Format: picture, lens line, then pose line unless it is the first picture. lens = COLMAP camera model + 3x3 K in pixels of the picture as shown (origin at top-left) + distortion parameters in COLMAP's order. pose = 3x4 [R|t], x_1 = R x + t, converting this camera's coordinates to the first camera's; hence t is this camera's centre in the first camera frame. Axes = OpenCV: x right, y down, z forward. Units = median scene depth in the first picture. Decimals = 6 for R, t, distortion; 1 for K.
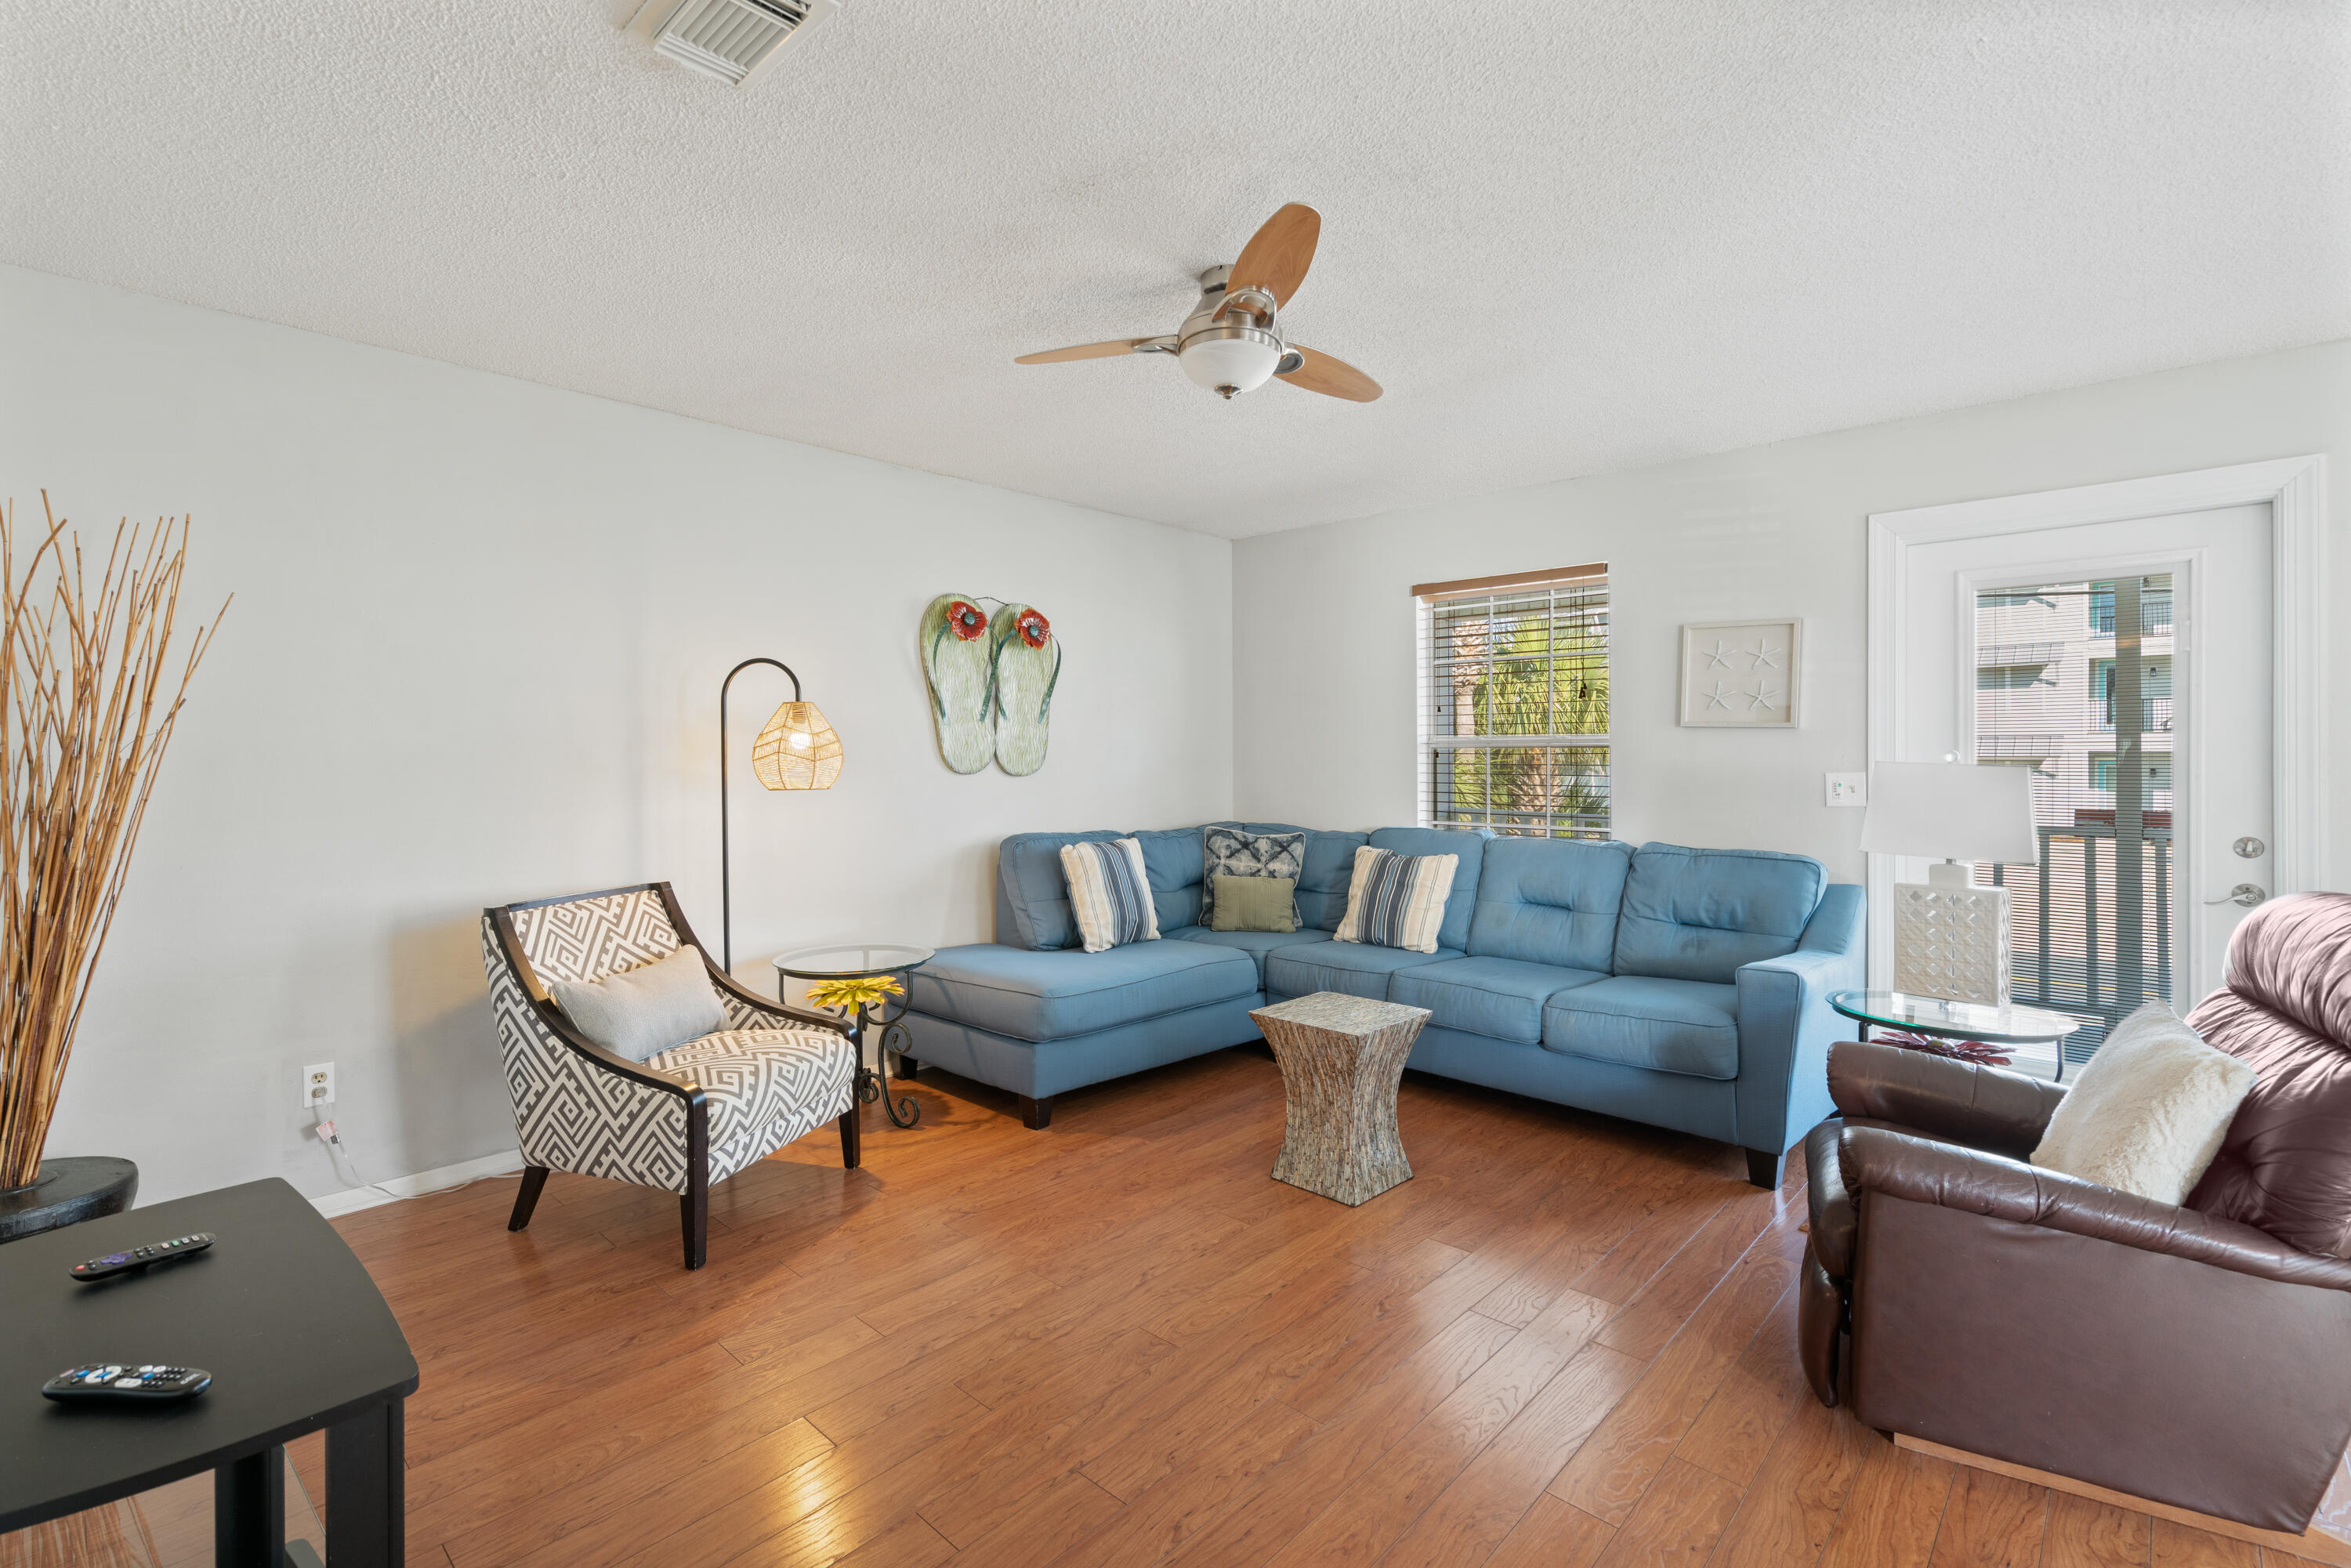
lens RADIAL K [[1055.5, 0, 1175.5], [0, 1055.5, 784.0], [0, 0, 1]] dist [0.002397, 0.000604]
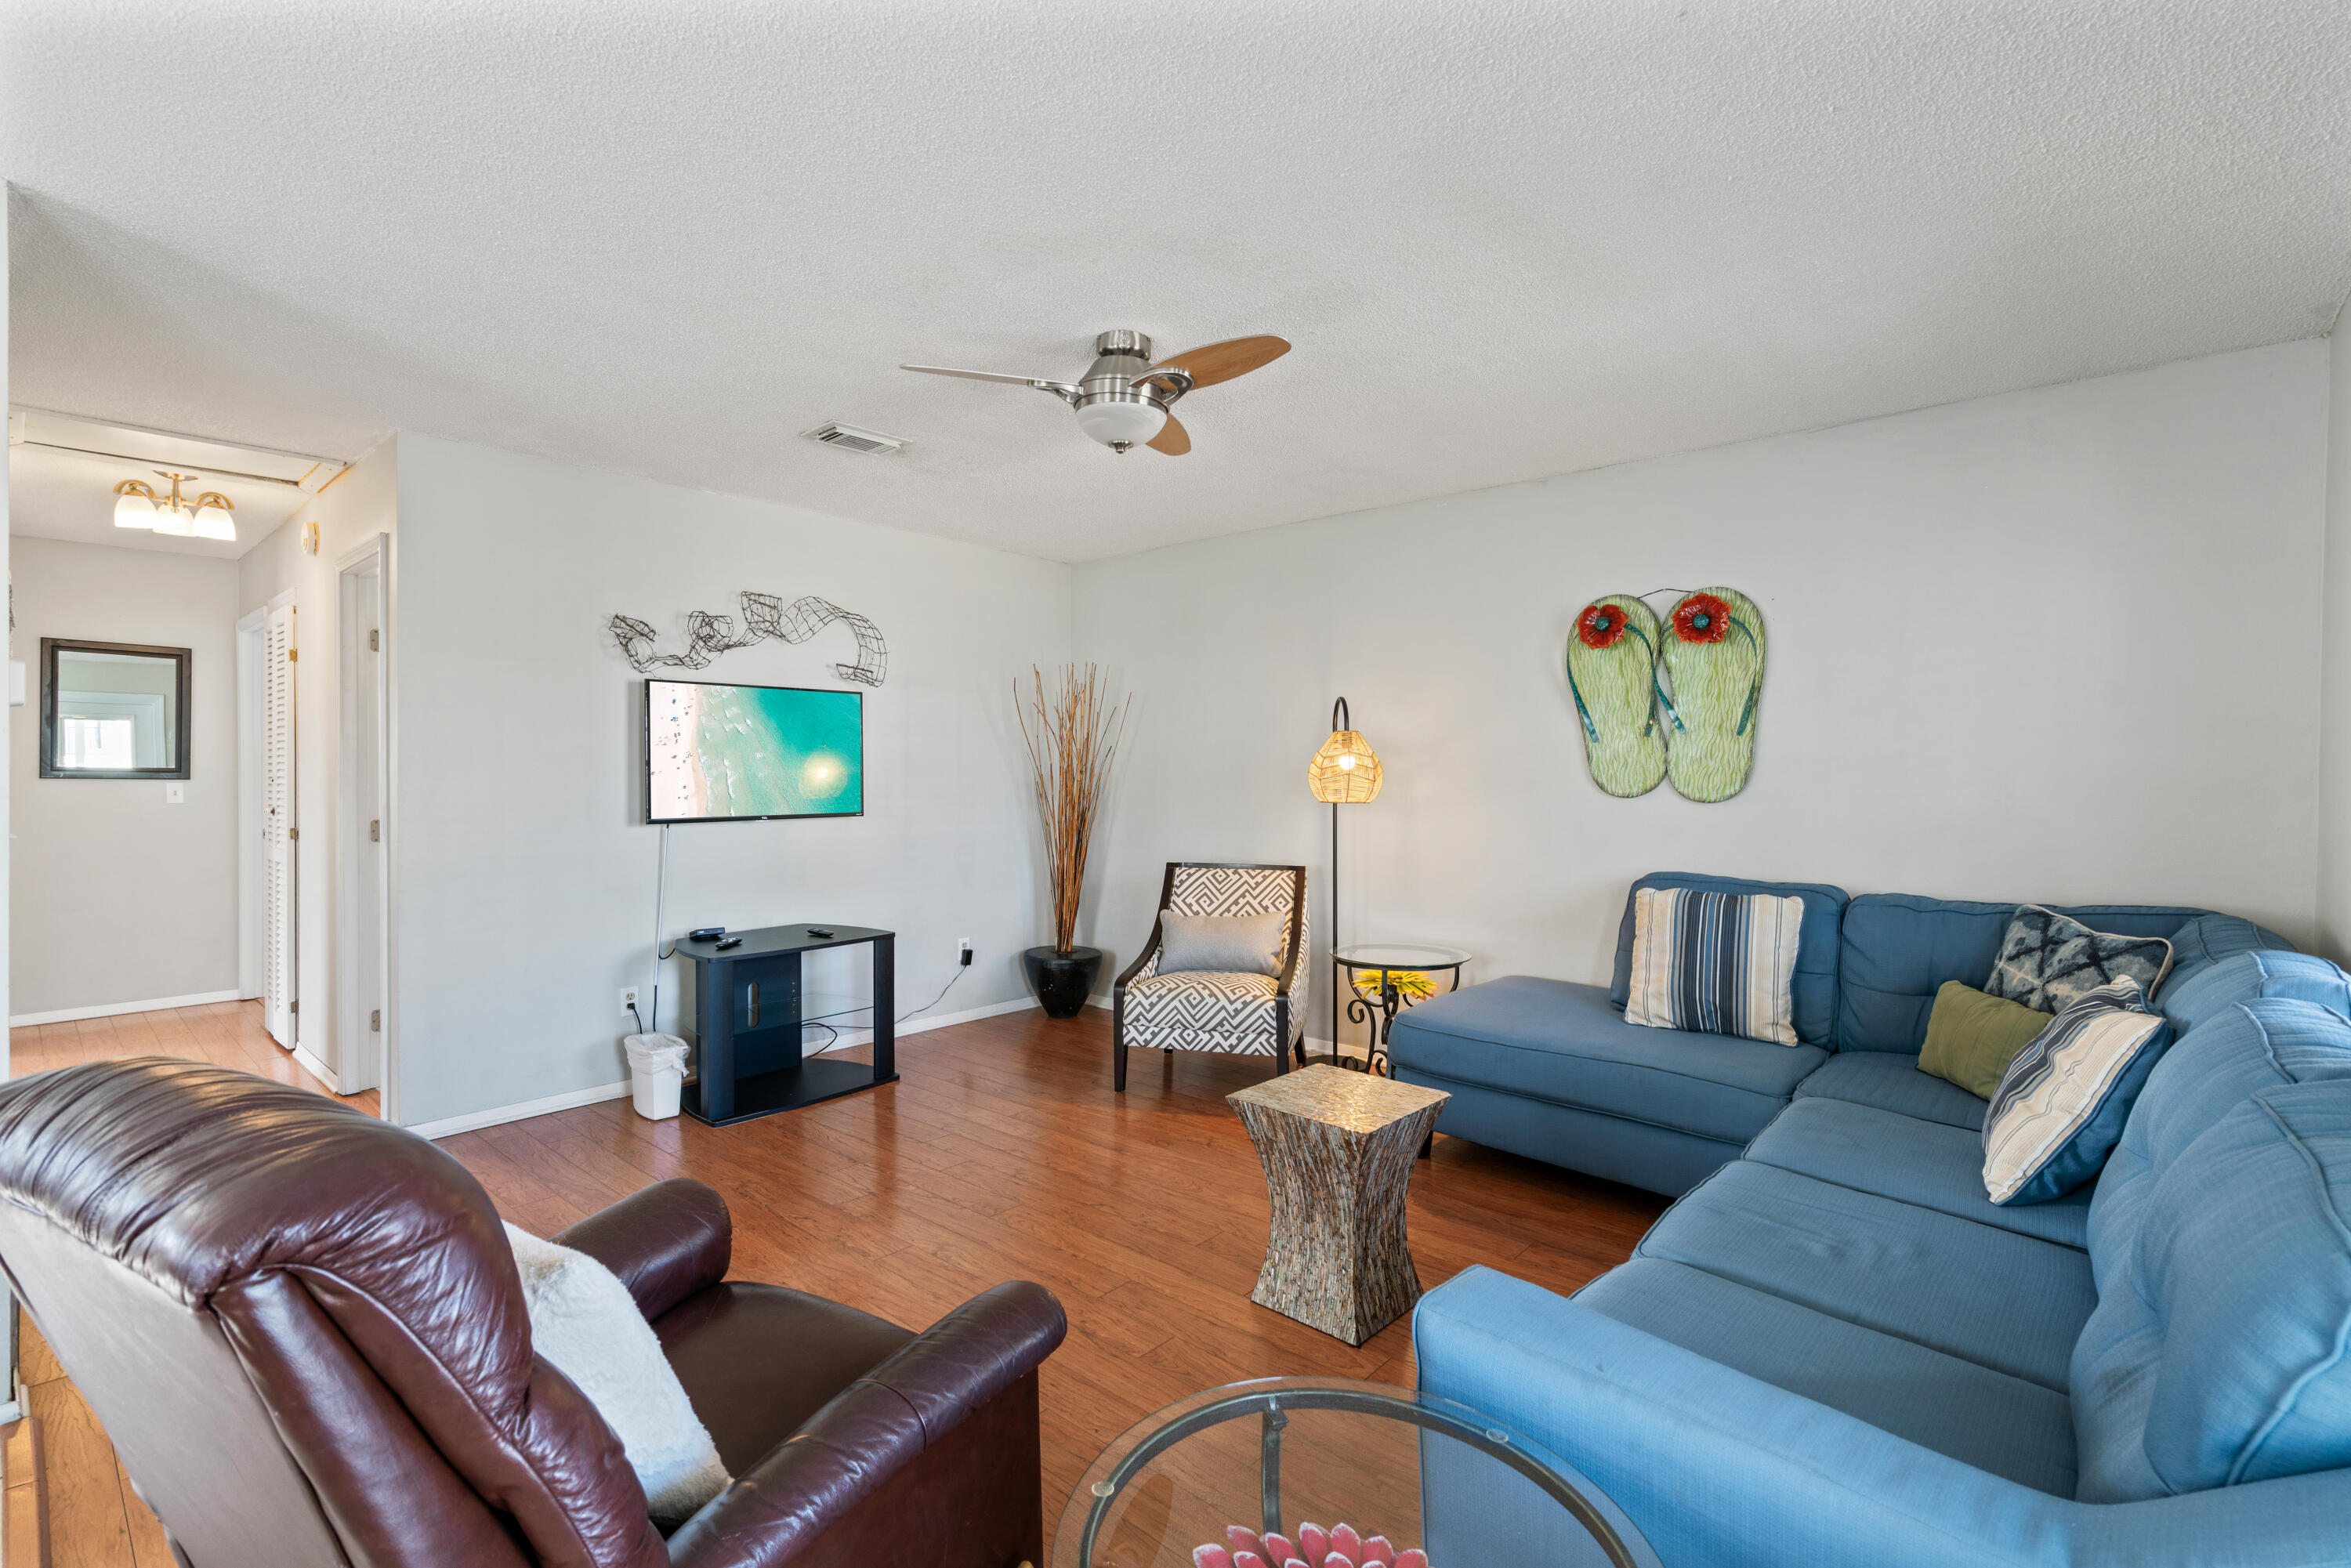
lens RADIAL K [[1055.5, 0, 1175.5], [0, 1055.5, 784.0], [0, 0, 1]] dist [0.002397, 0.000604]
pose [[0.020159, 0.009553, -0.999751, 0.714088], [-0.025275, 0.999640, 0.009043, -0.019399], [0.999477, 0.025086, 0.020393, 0.633372]]
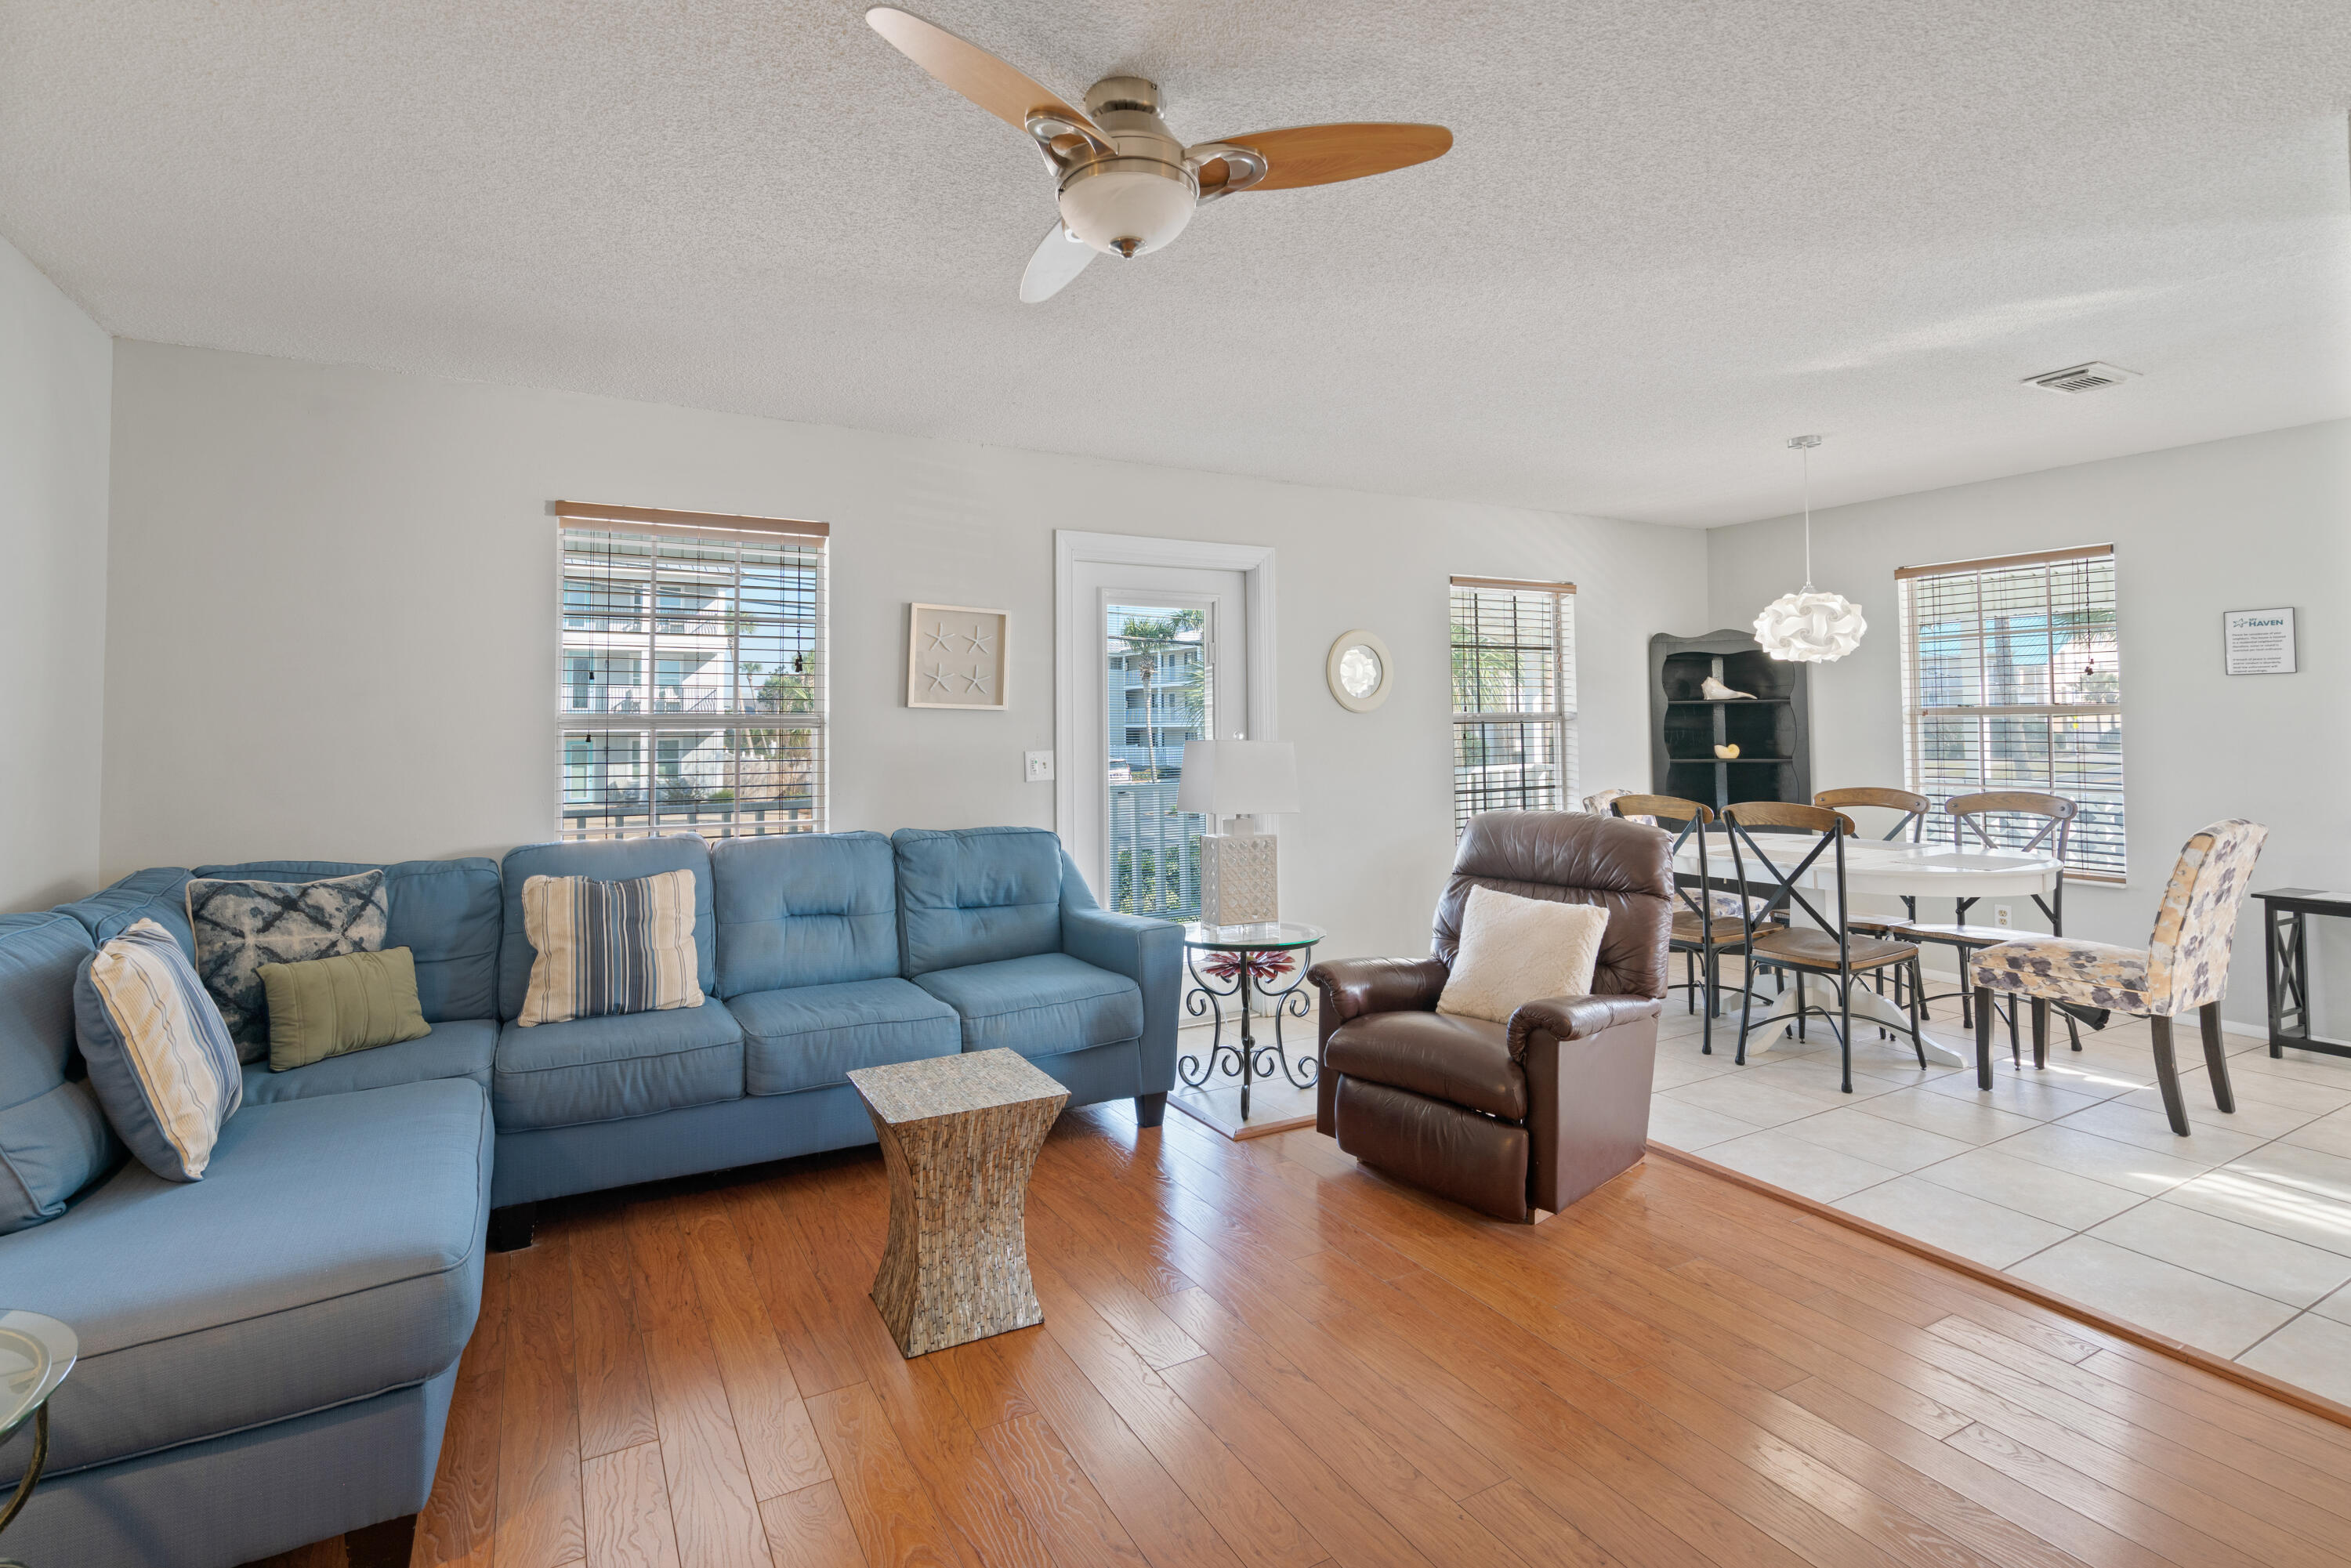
lens RADIAL K [[1078.5, 0, 1173.2], [0, 1078.5, 736.5], [0, 0, 1]] dist [0.001863, 0.000590]
pose [[0.324802, 0.001357, 0.945781, -0.375873], [0.036784, 0.999224, -0.014066, -0.005163], [-0.945066, 0.039358, 0.324500, 0.449241]]
